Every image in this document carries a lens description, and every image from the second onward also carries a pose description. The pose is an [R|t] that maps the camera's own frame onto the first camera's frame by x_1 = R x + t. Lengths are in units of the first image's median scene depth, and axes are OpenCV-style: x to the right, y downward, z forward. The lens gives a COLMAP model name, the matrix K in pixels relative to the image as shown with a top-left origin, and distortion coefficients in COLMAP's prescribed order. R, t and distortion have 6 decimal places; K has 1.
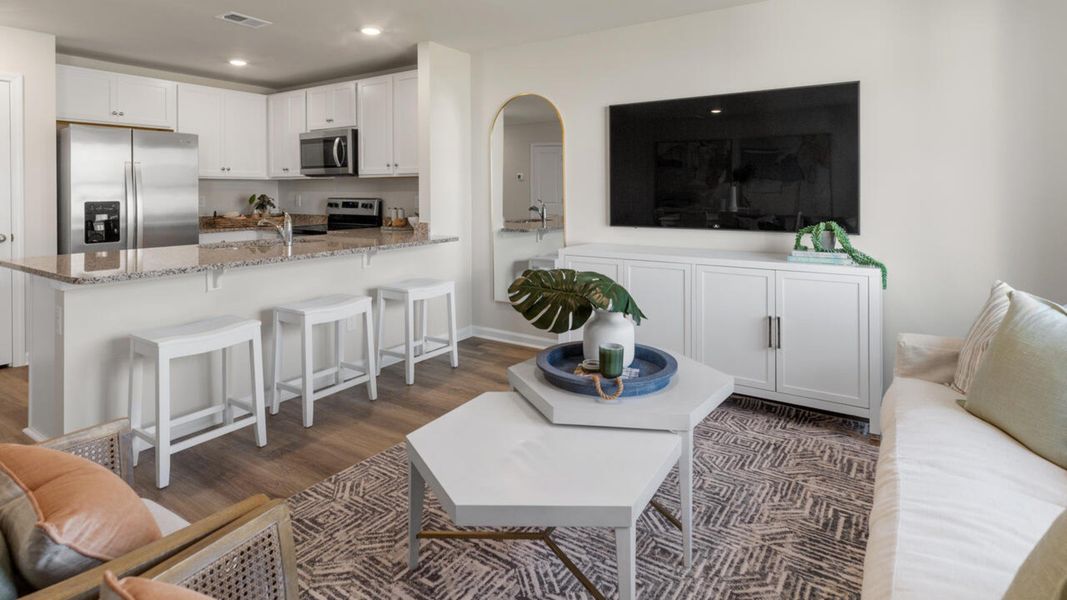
lens RADIAL K [[545.8, 0, 534.5], [0, 545.8, 192.8], [0, 0, 1]] dist [0.000022, 0.001458]
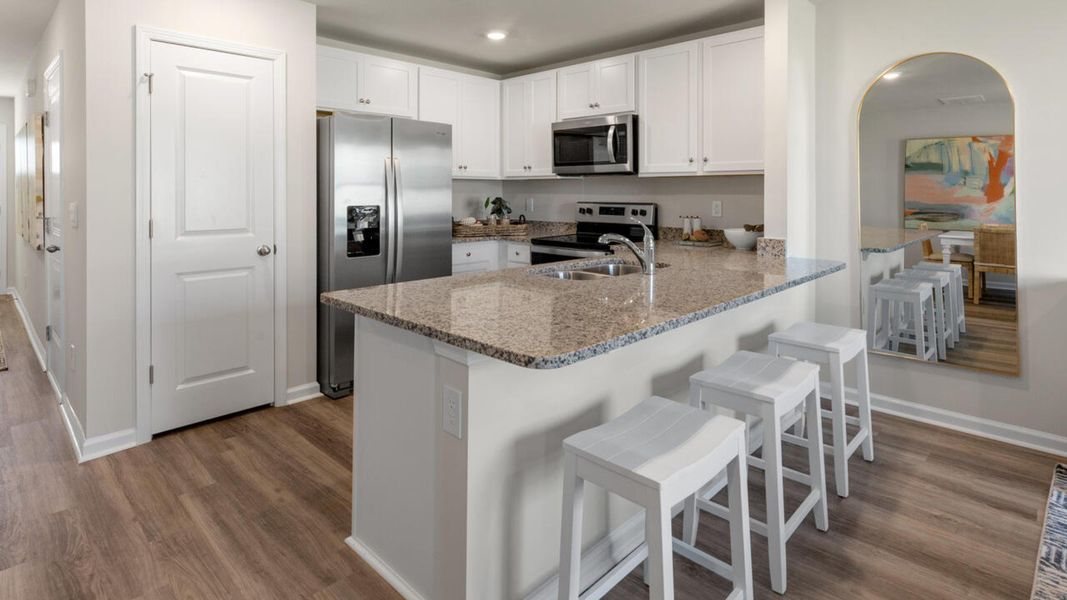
lens RADIAL K [[545.8, 0, 534.5], [0, 545.8, 192.8], [0, 0, 1]] dist [0.000022, 0.001458]
pose [[0.982037, 0.004181, -0.188645, -0.369974], [-0.004839, 0.999984, -0.003026, -0.002205], [0.188629, 0.003884, 0.982041, 0.236832]]
